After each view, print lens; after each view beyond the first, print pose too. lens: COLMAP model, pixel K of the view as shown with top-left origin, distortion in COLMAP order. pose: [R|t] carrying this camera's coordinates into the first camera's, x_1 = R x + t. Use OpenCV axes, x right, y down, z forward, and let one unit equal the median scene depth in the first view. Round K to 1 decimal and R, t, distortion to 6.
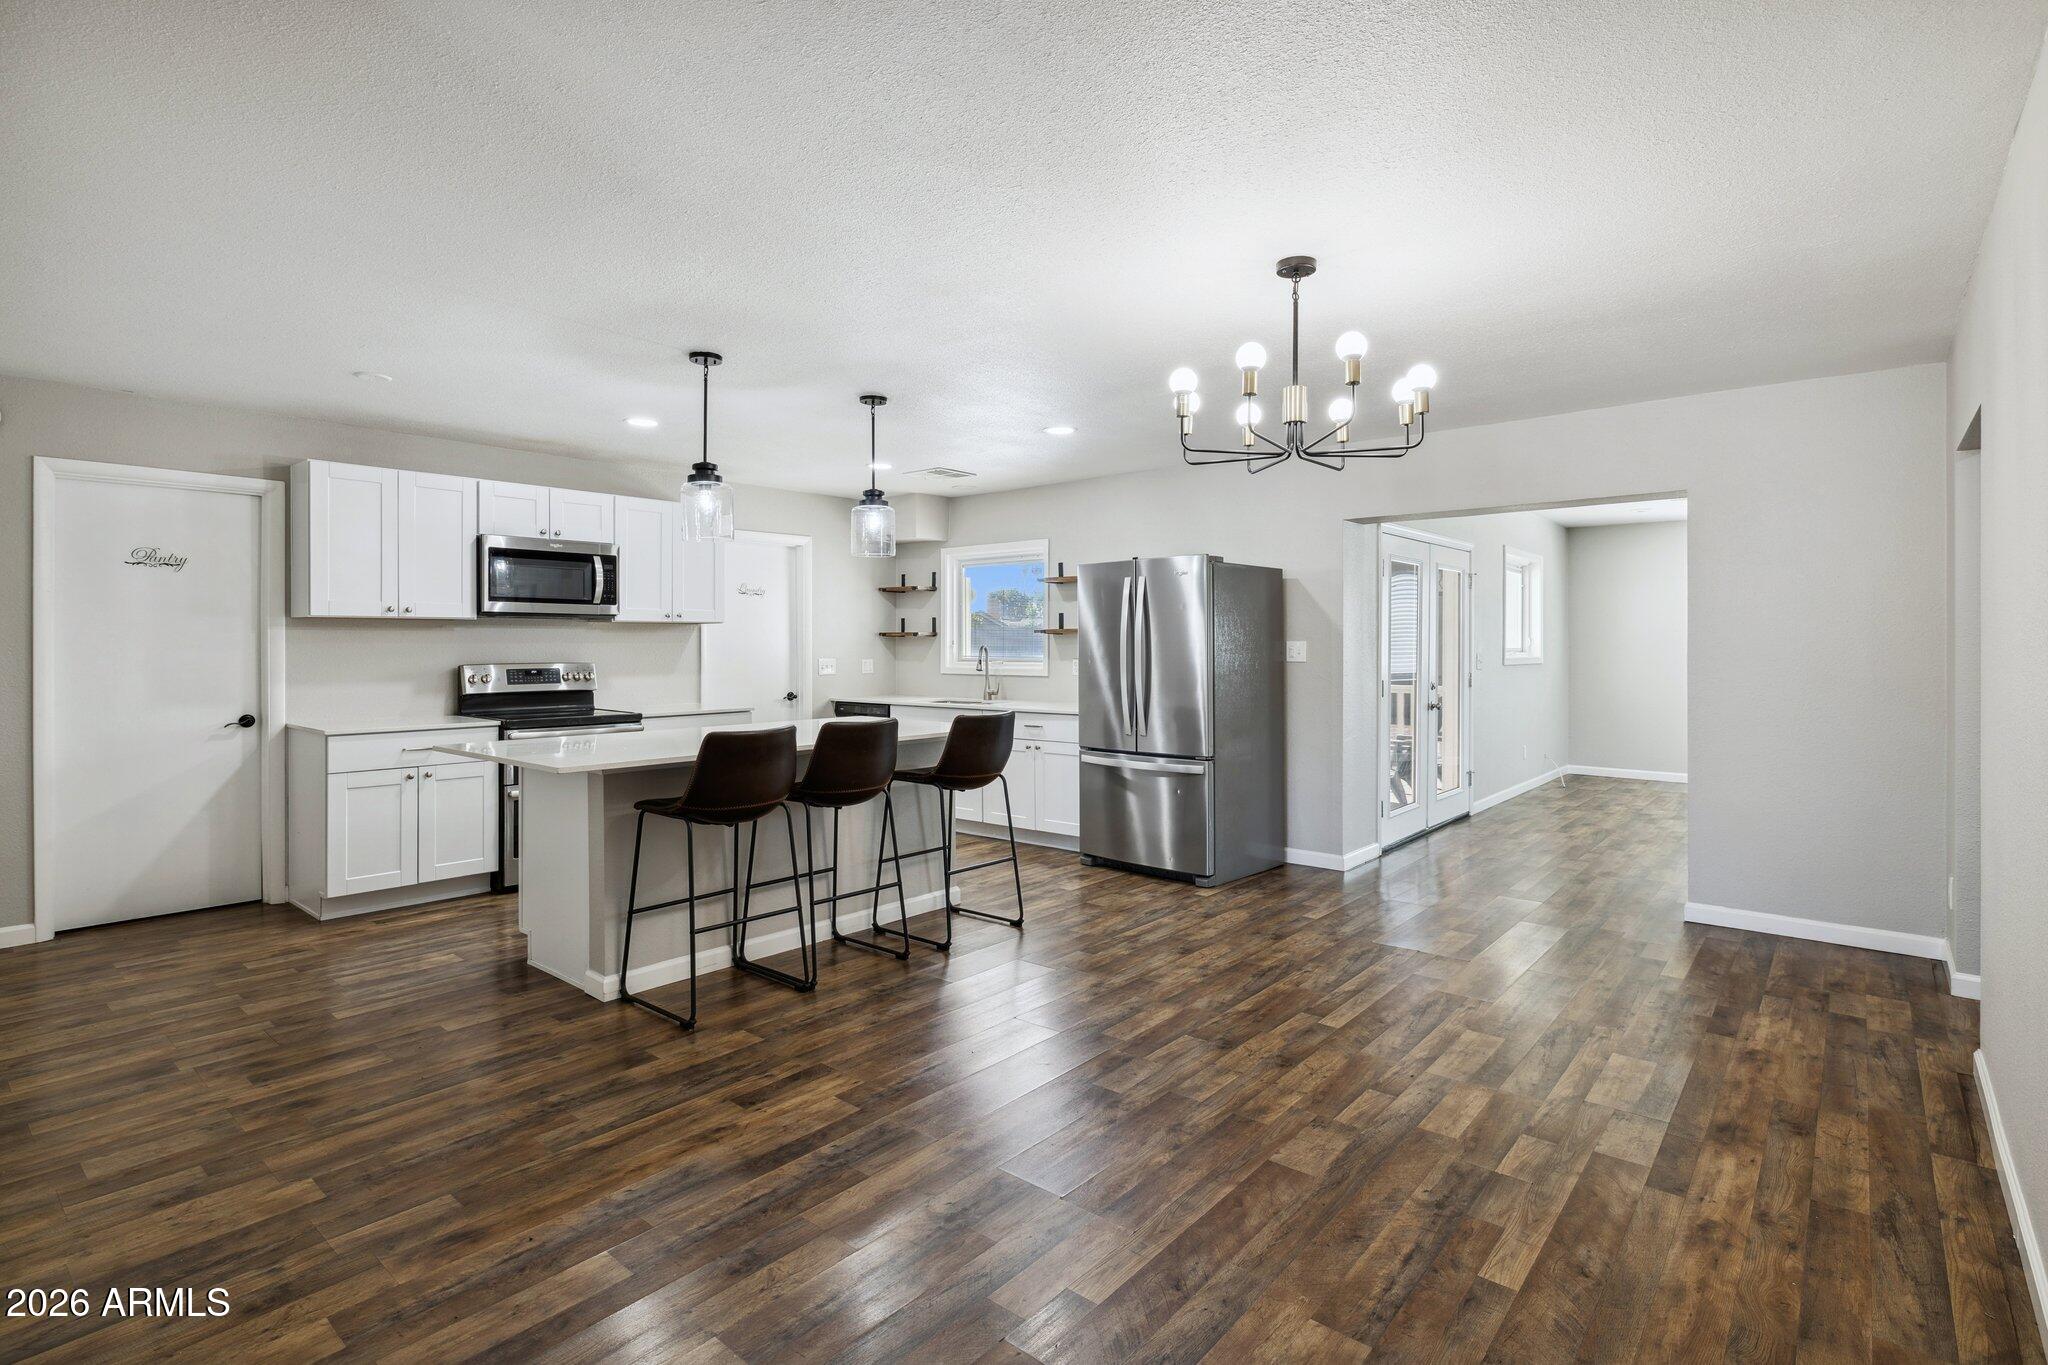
lens RADIAL K [[990.9, 0, 1025.0], [0, 990.9, 653.8], [0, 0, 1]] dist [-0.007122, 0.002756]
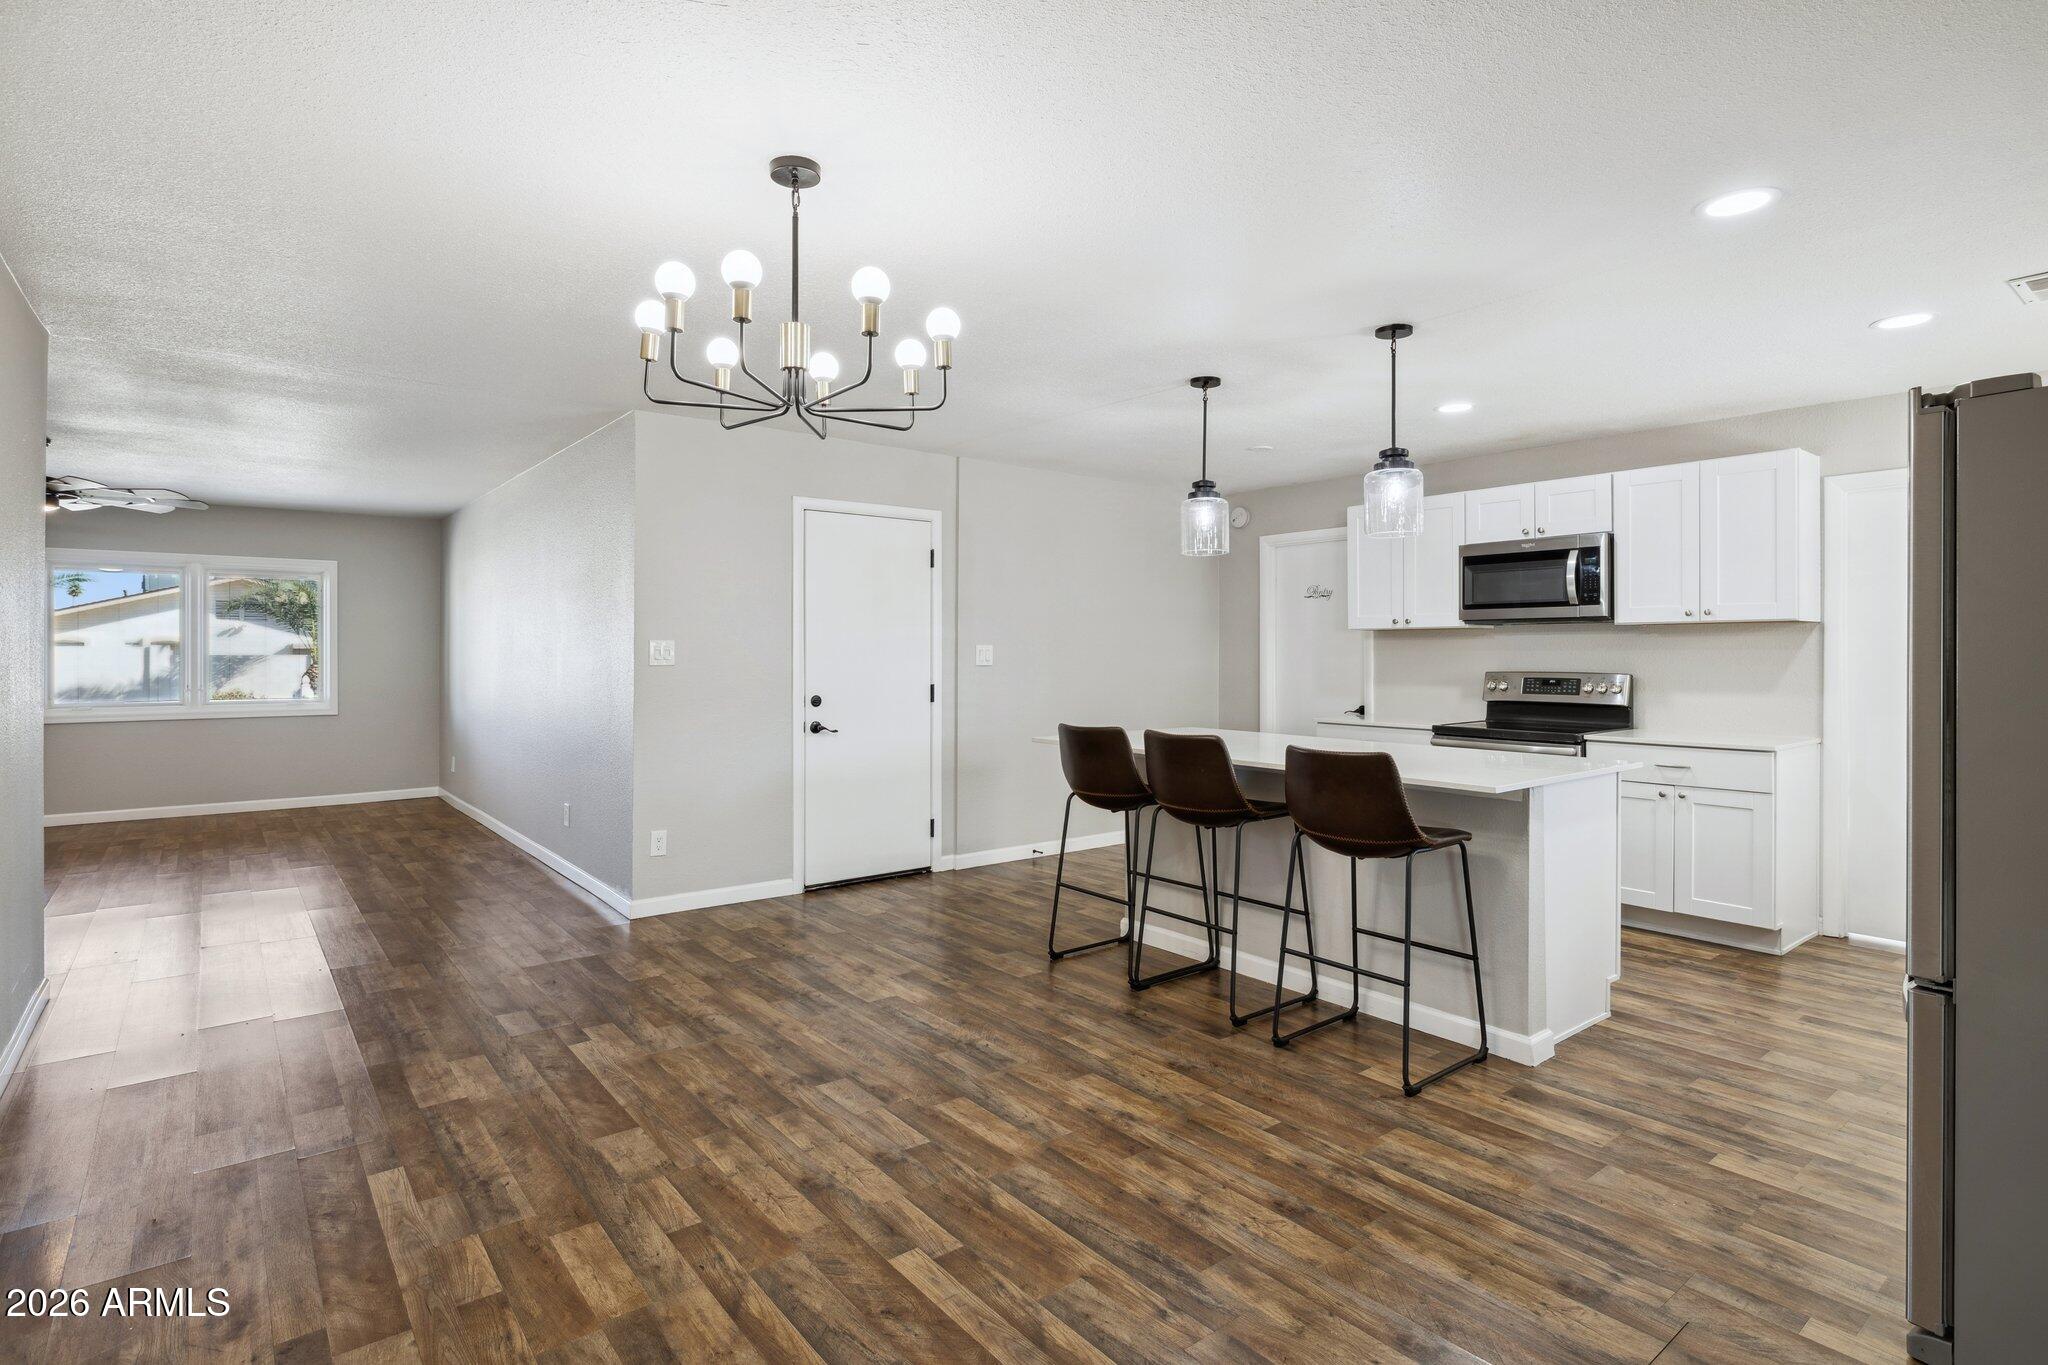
lens RADIAL K [[1024.3, 0, 1020.8], [0, 1024.3, 662.9], [0, 0, 1]] dist [-0.006691, 0.002851]
pose [[-0.195536, 0.009447, -0.980651, 0.750422], [-0.009434, 0.999889, 0.011514, -0.007794], [0.980651, 0.011503, -0.195425, 0.968177]]
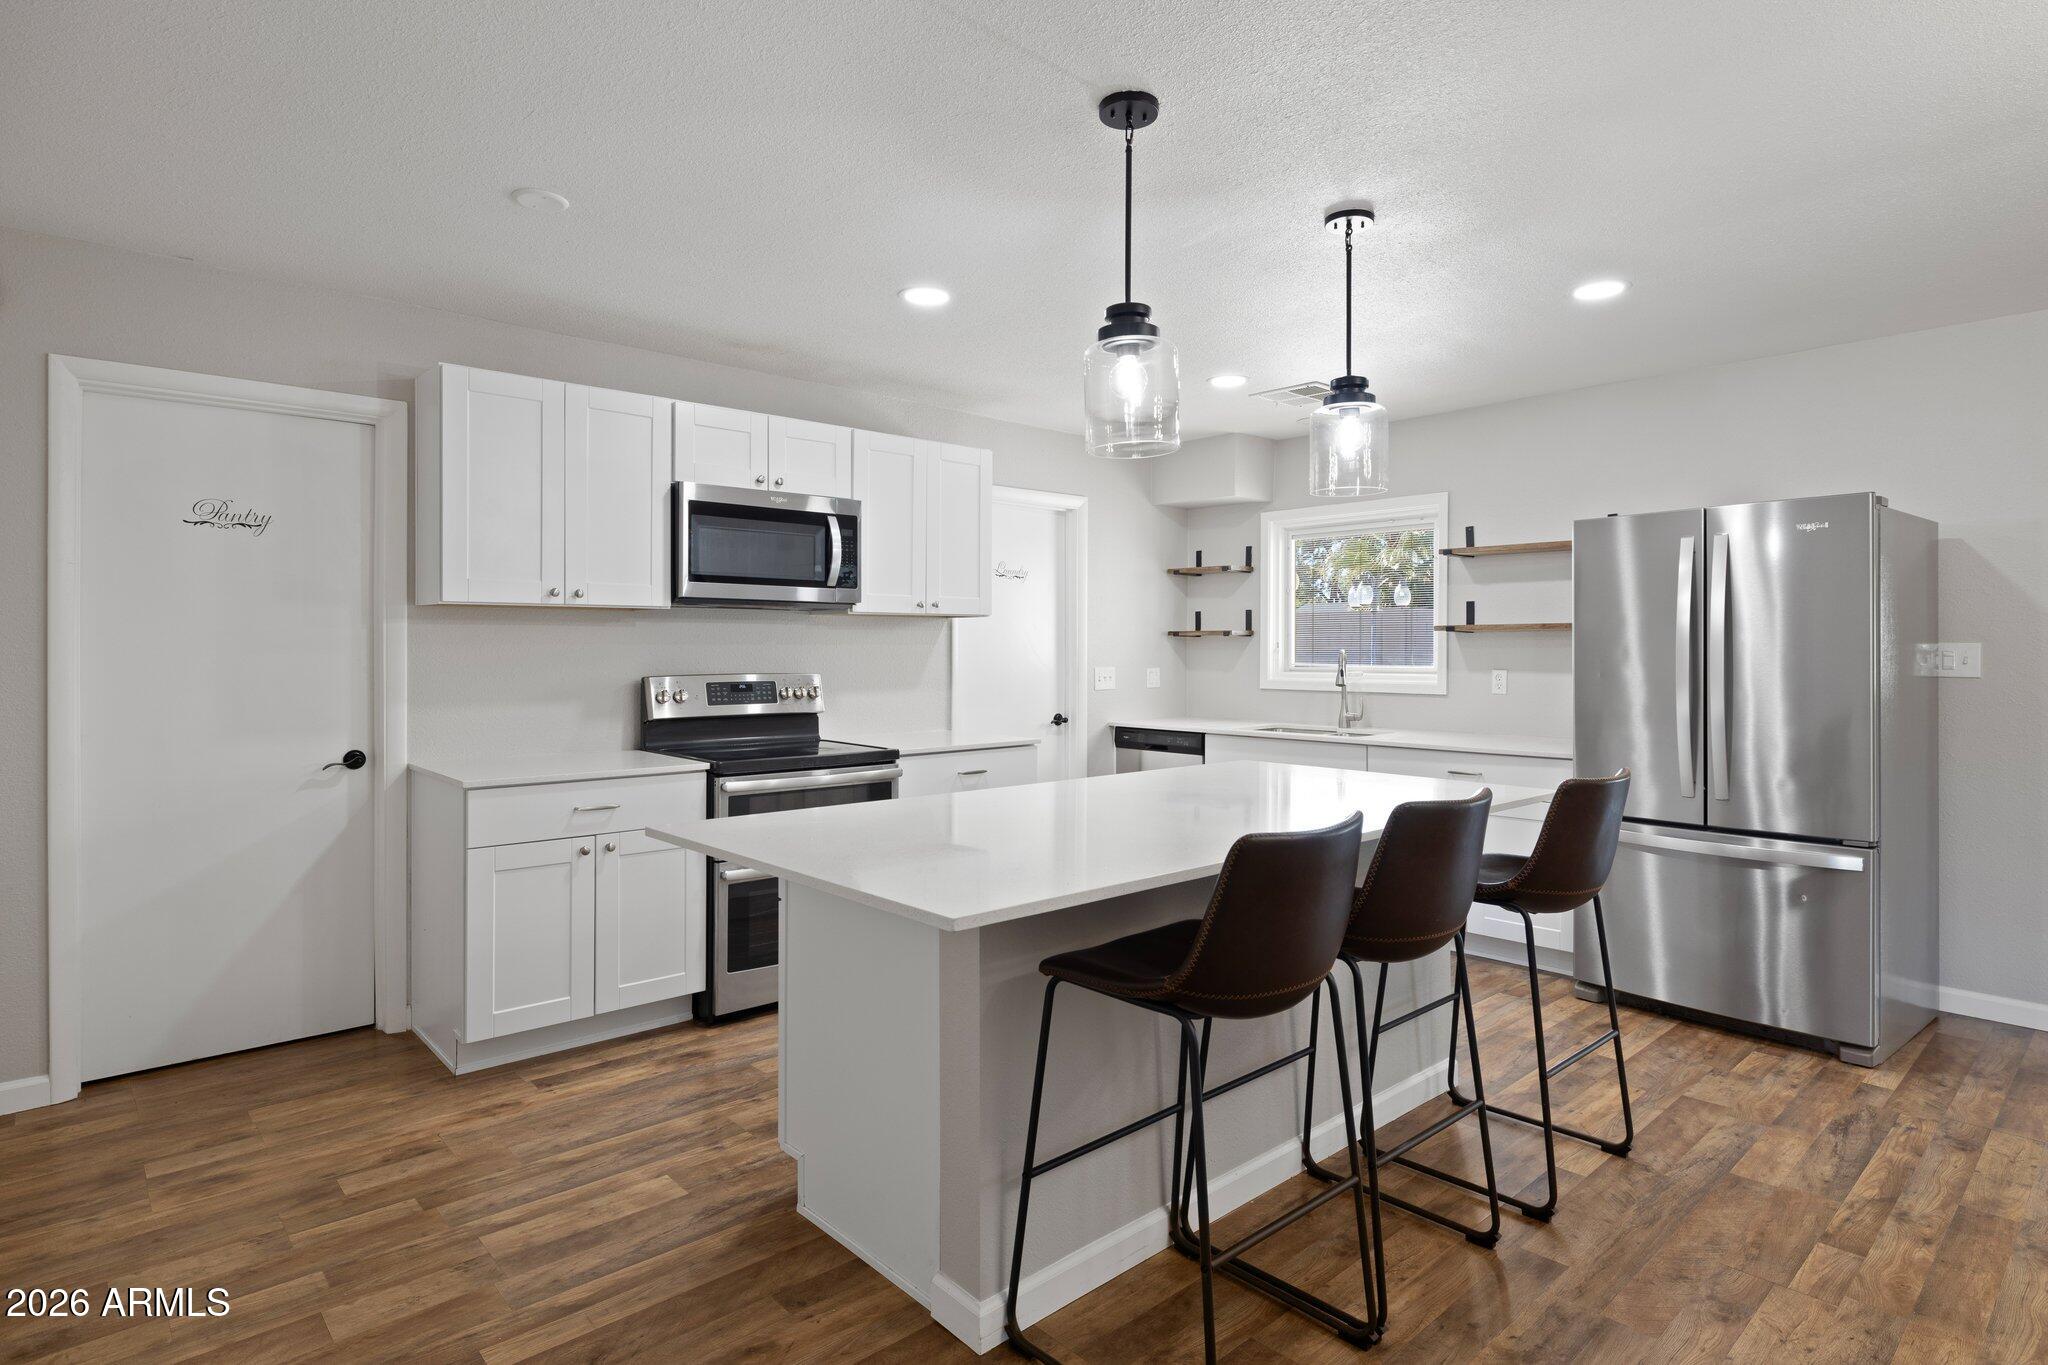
lens RADIAL K [[1079.3, 0, 1018.3], [0, 1079.3, 660.1], [0, 0, 1]] dist [-0.004145, 0.001575]
pose [[0.991154, 0.002372, -0.132699, -0.287521], [-0.002260, 0.999997, 0.000992, -0.001755], [0.132701, -0.000683, 0.991156, 0.393796]]
